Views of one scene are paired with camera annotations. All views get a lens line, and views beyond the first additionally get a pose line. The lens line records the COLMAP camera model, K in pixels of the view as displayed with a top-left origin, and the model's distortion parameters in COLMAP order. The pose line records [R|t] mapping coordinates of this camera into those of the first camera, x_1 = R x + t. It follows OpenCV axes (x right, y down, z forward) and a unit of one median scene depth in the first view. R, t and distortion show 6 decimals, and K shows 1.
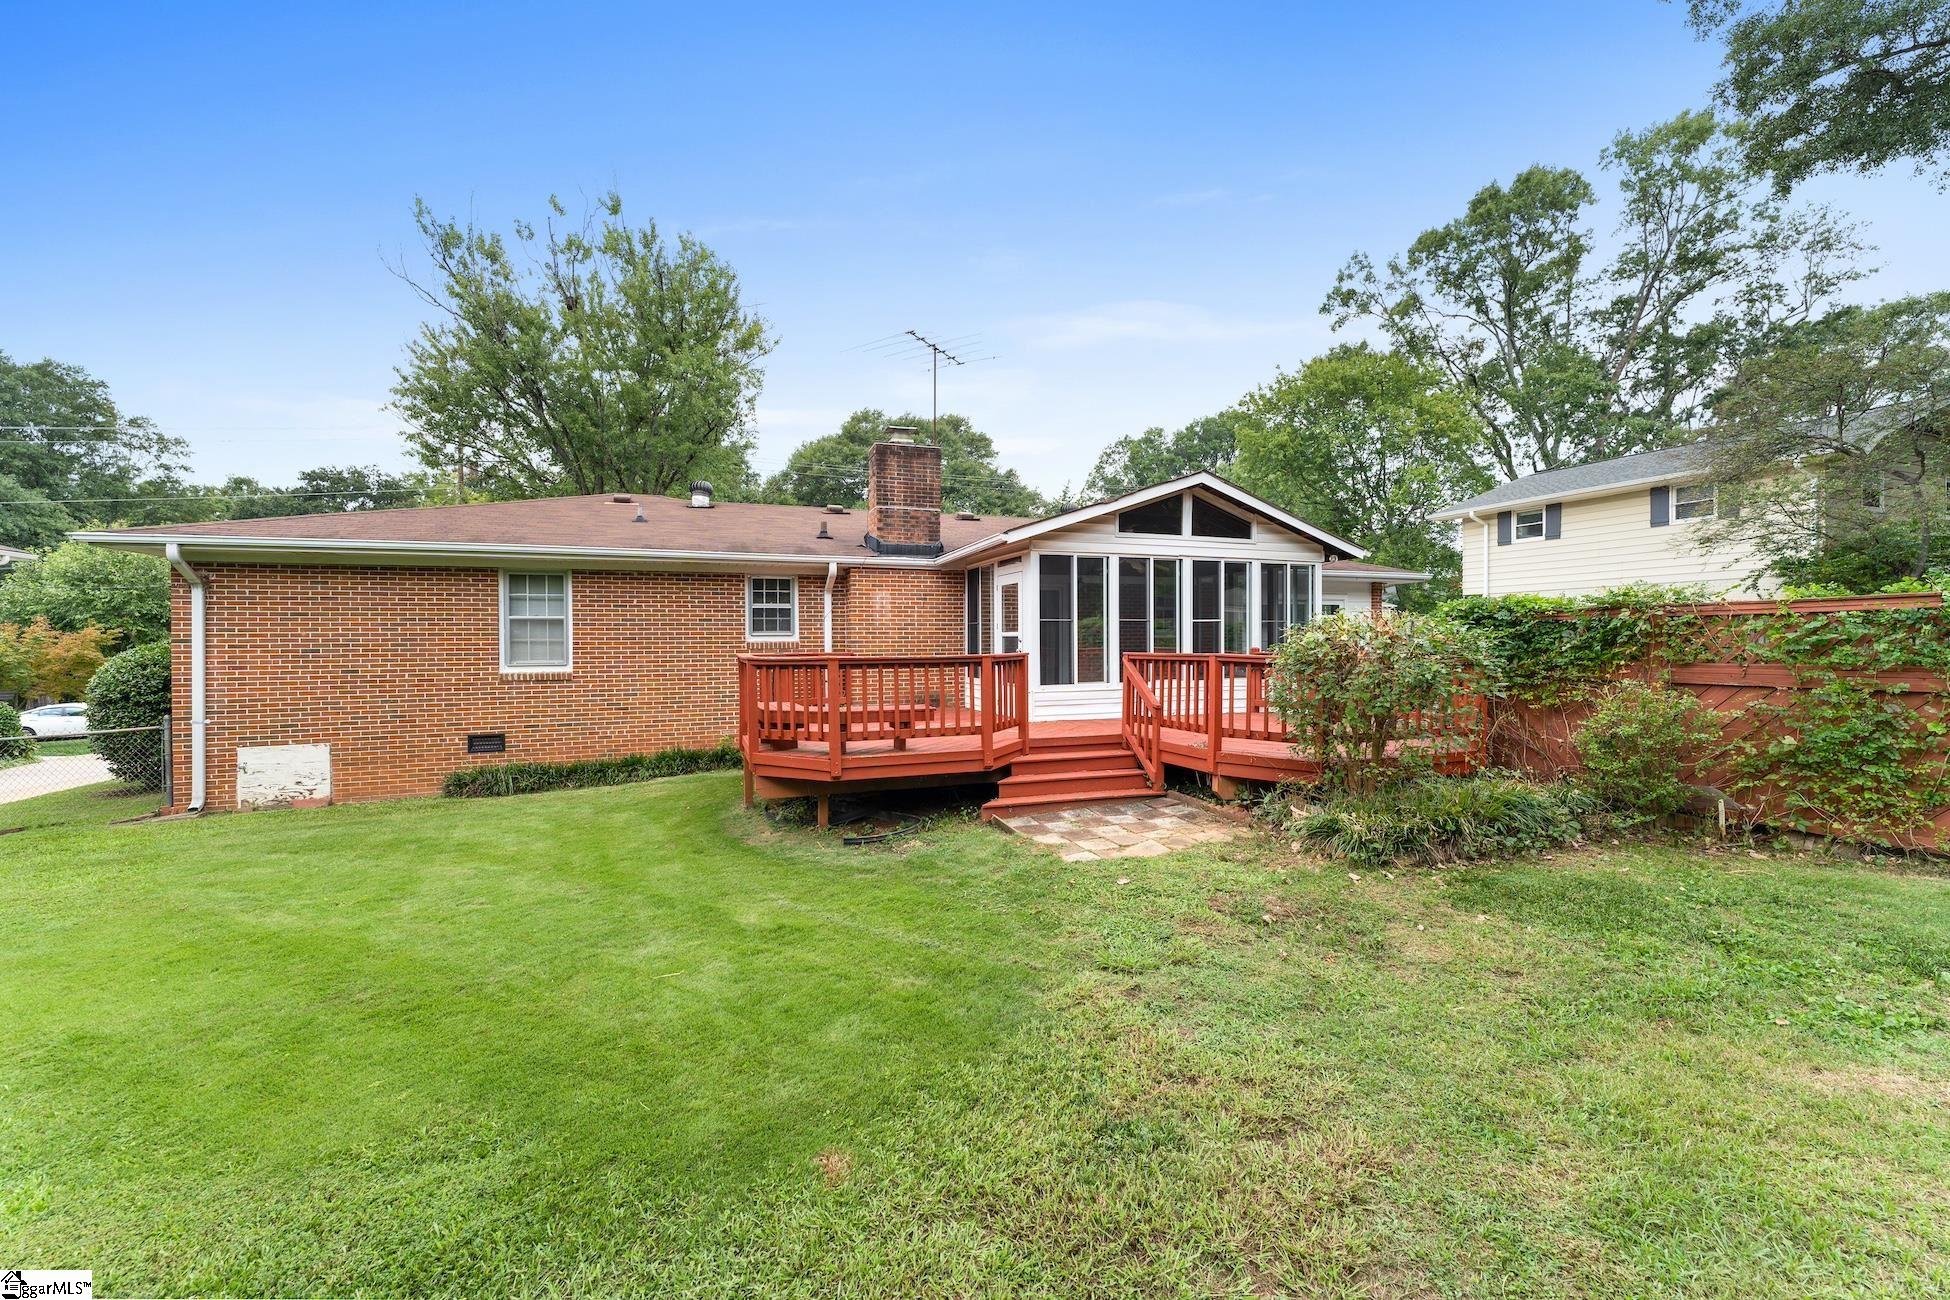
lens RADIAL K [[776.6, 0, 980.0], [0, 776.6, 651.6], [0, 0, 1]] dist [-0.000683, -0.000301]
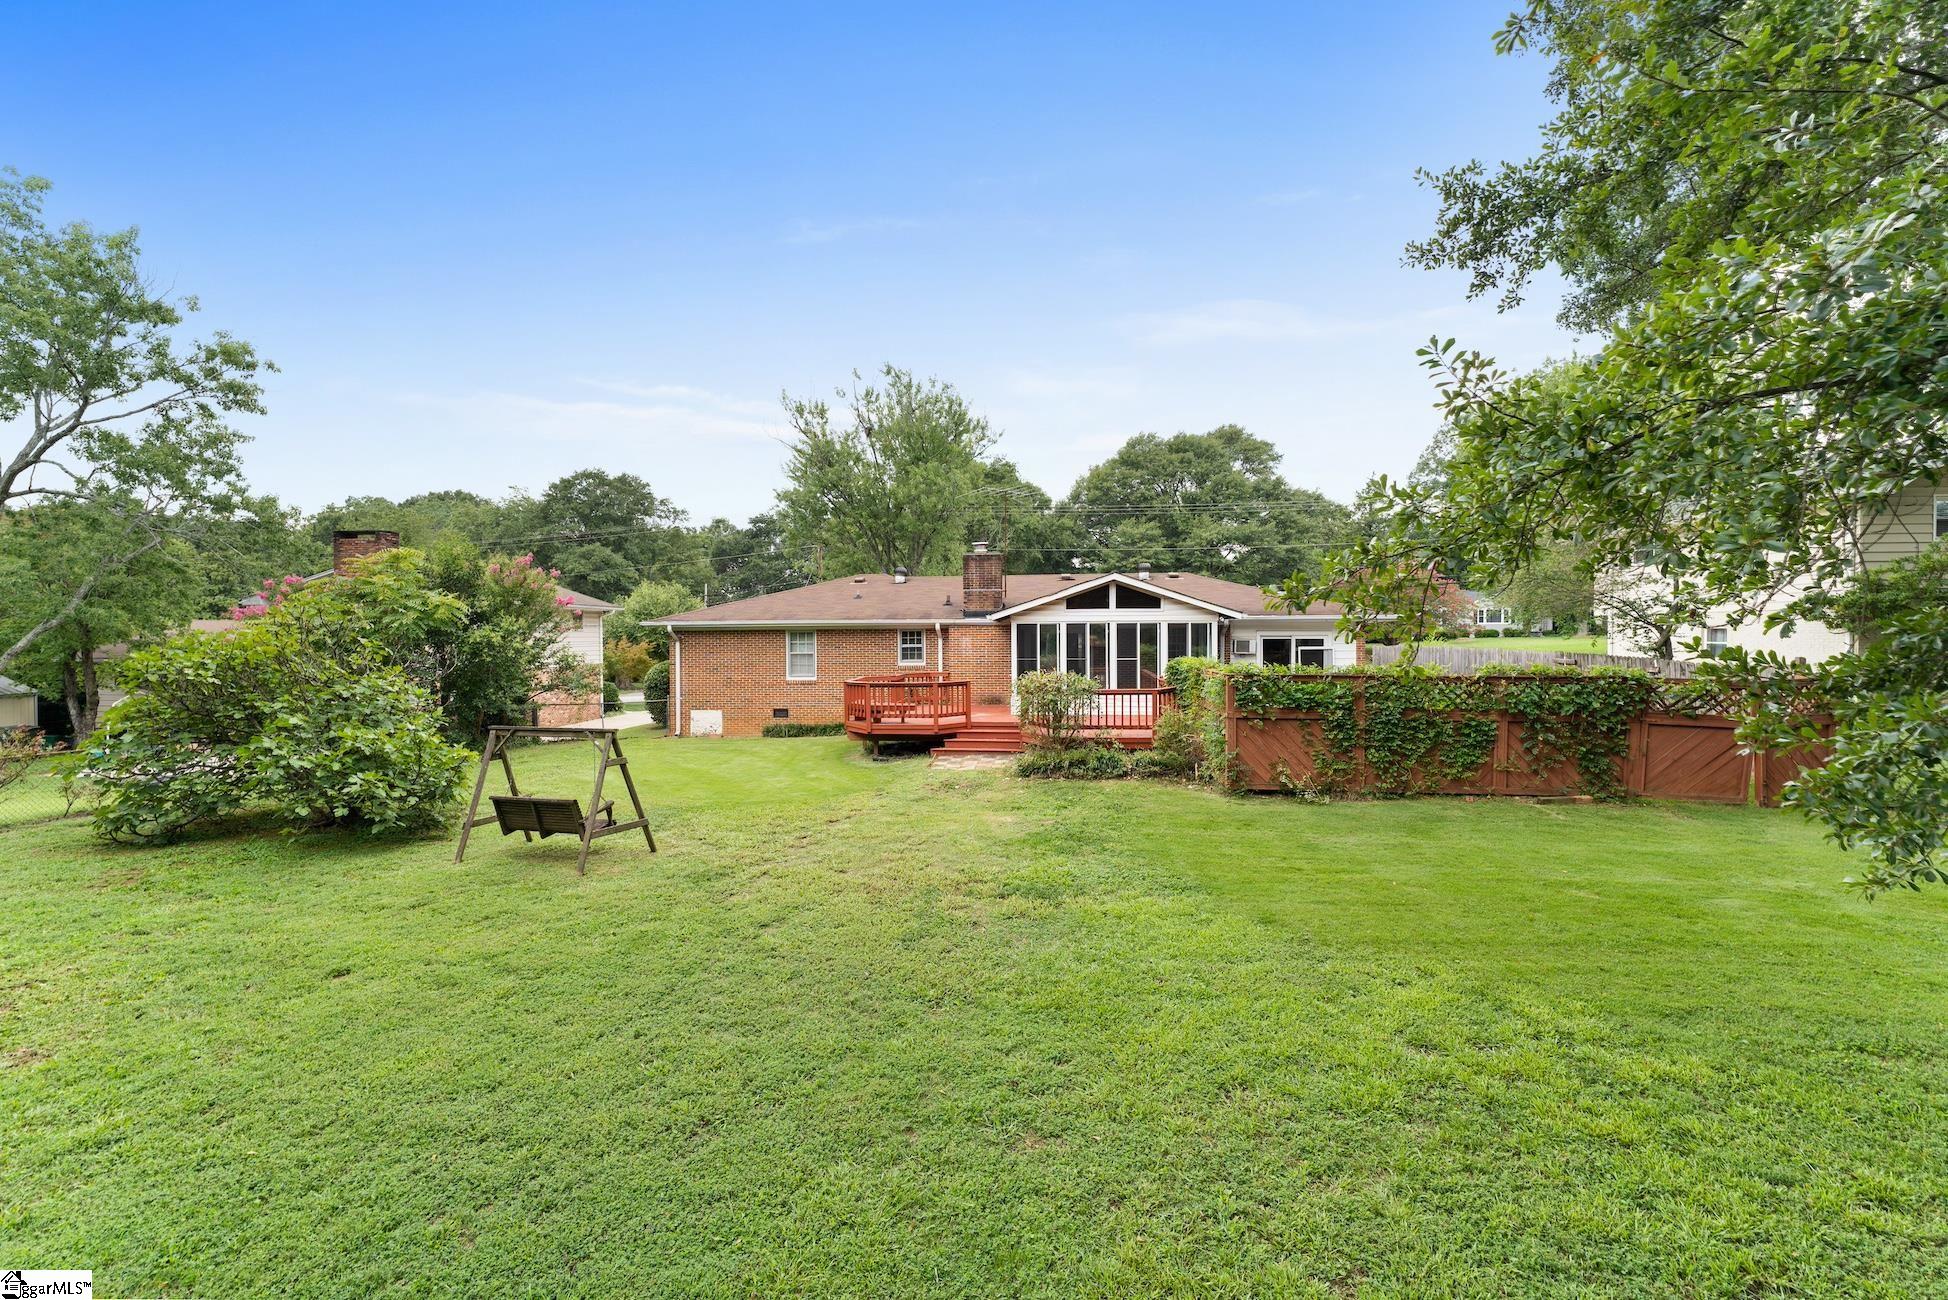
lens RADIAL K [[775.8, 0, 976.2], [0, 775.8, 651.9], [0, 0, 1]] dist [-0.000683, -0.000301]
pose [[0.902175, 0.011350, -0.431220, 0.700988], [-0.005628, 0.999878, 0.014543, -0.076344], [0.431333, -0.010694, 0.902130, -0.625120]]
